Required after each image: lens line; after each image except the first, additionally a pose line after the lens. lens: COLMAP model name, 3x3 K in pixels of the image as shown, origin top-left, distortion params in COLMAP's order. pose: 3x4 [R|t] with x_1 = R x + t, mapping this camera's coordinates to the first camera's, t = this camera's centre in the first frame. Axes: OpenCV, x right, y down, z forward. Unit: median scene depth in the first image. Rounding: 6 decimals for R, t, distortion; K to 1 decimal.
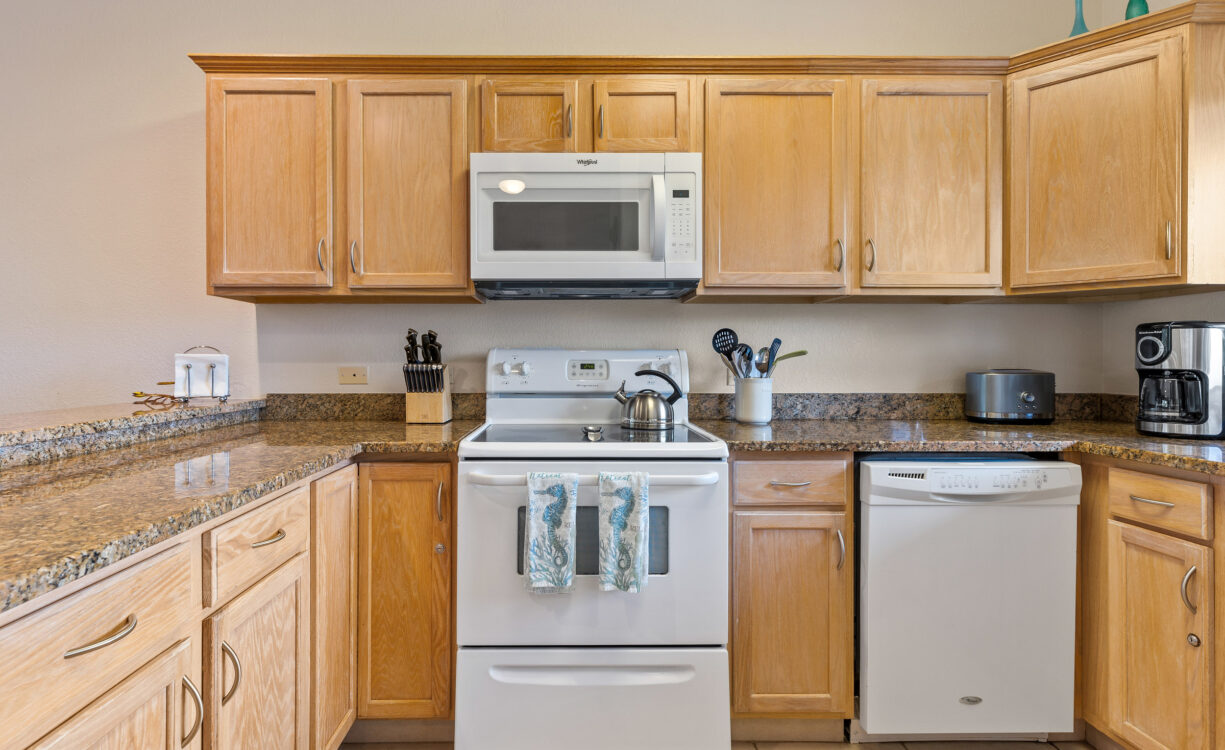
lens RADIAL K [[563.7, 0, 612.9], [0, 563.7, 368.9], [0, 0, 1]] dist [0.000585, -0.000552]
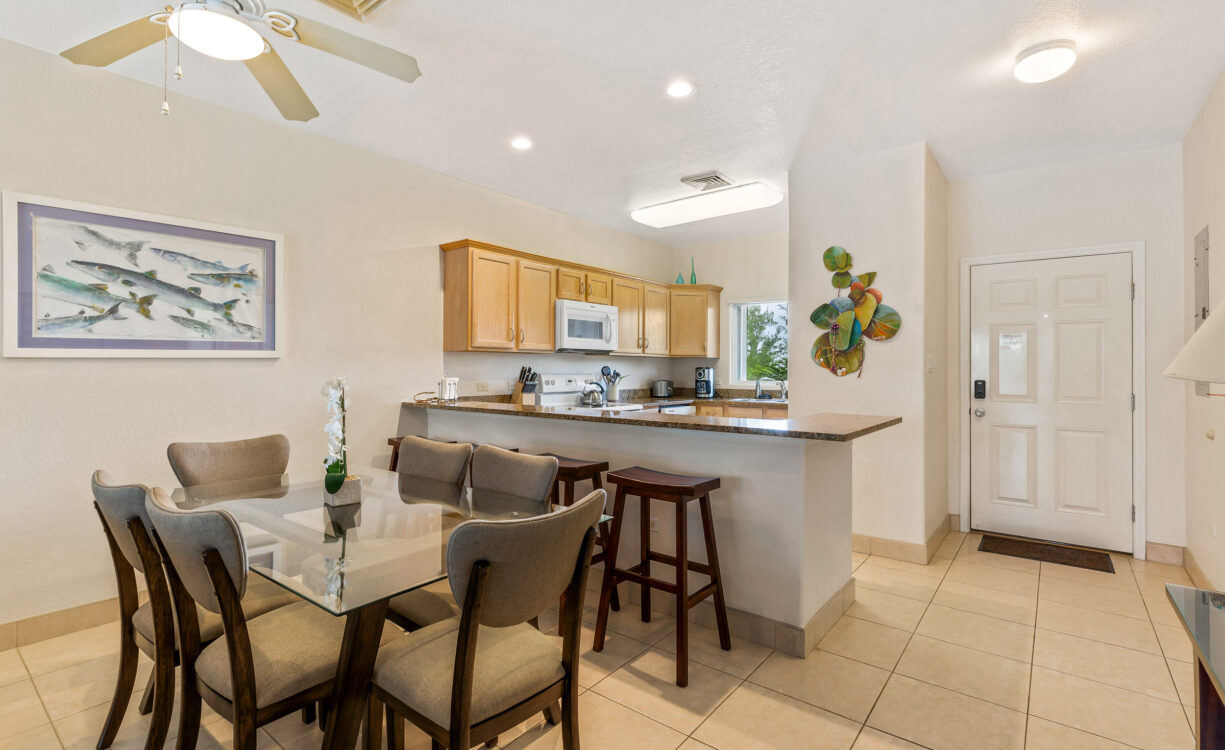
lens RADIAL K [[563.7, 0, 611.0], [0, 563.7, 372.1], [0, 0, 1]] dist [0.000585, -0.000552]
pose [[0.616152, -0.002922, 0.787622, -2.063309], [0.002456, 0.999995, 0.001789, -0.052350], [-0.787623, 0.000832, 0.616157, -0.724255]]
